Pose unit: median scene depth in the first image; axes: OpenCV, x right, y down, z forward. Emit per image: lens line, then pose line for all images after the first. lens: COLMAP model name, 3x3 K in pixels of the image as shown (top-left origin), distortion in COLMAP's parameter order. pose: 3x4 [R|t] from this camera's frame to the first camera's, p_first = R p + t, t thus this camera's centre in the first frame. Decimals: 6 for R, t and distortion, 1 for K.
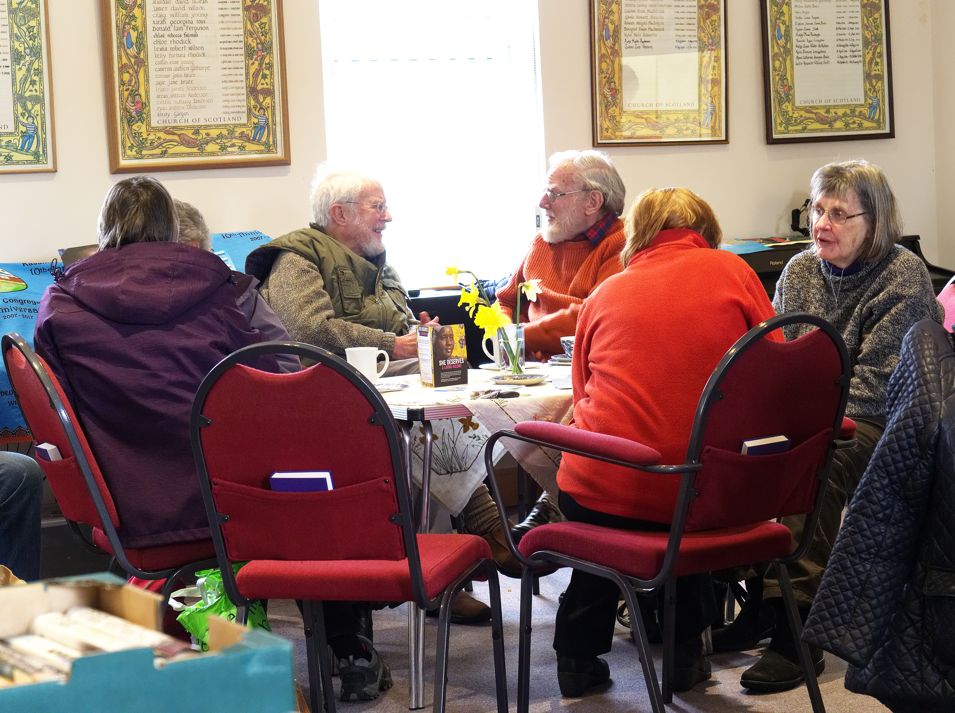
lens RADIAL K [[2223.8, 0, 477.5], [0, 2223.8, 356.5], [0, 0, 1]] dist [-0.079327, 0.067954]
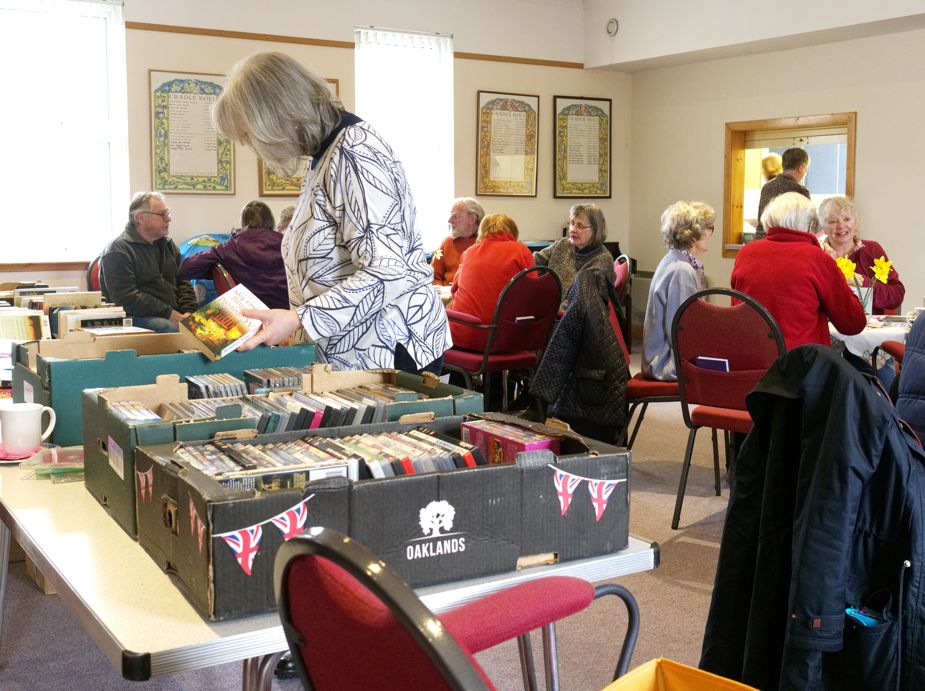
lens RADIAL K [[1067.1, 0, 462.5], [0, 1067.1, 345.5], [0, 0, 1]] dist [-0.073997, 0.025767]
pose [[0.998409, 0.046030, 0.032554, 0.012309], [-0.047475, 0.997853, 0.045113, 0.009724], [-0.030408, -0.046587, 0.998451, -0.090792]]
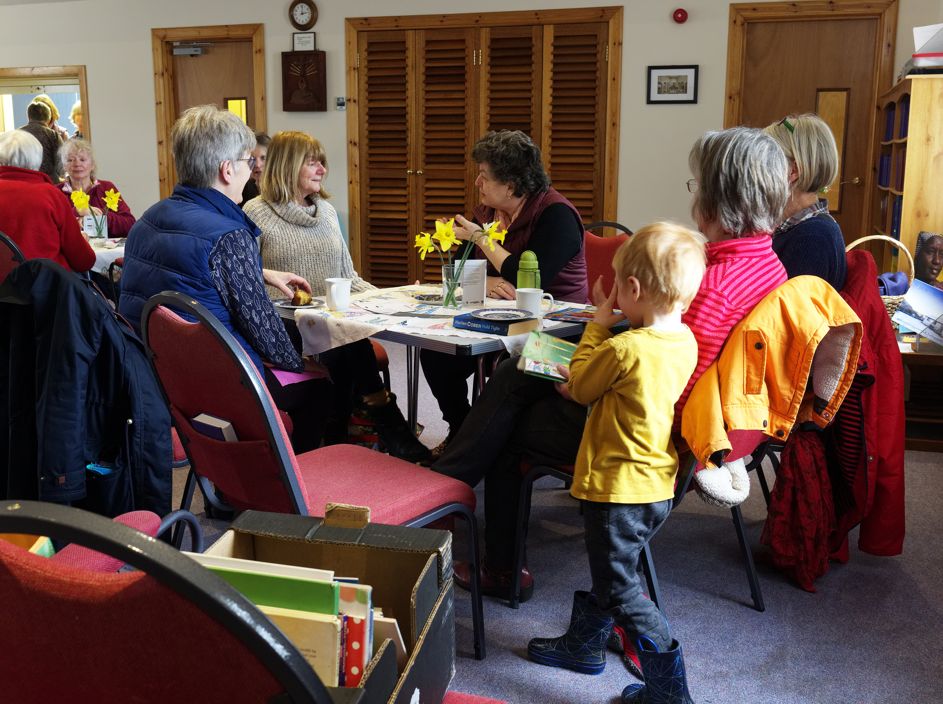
lens RADIAL K [[962.8, 0, 471.5], [0, 962.8, 352.0], [0, 0, 1]] dist [-0.010782, -0.005846]
pose [[0.759608, -0.076086, 0.645916, 0.021728], [0.011874, 0.994590, 0.103194, 0.020706], [-0.650273, -0.070717, 0.756402, -0.159958]]
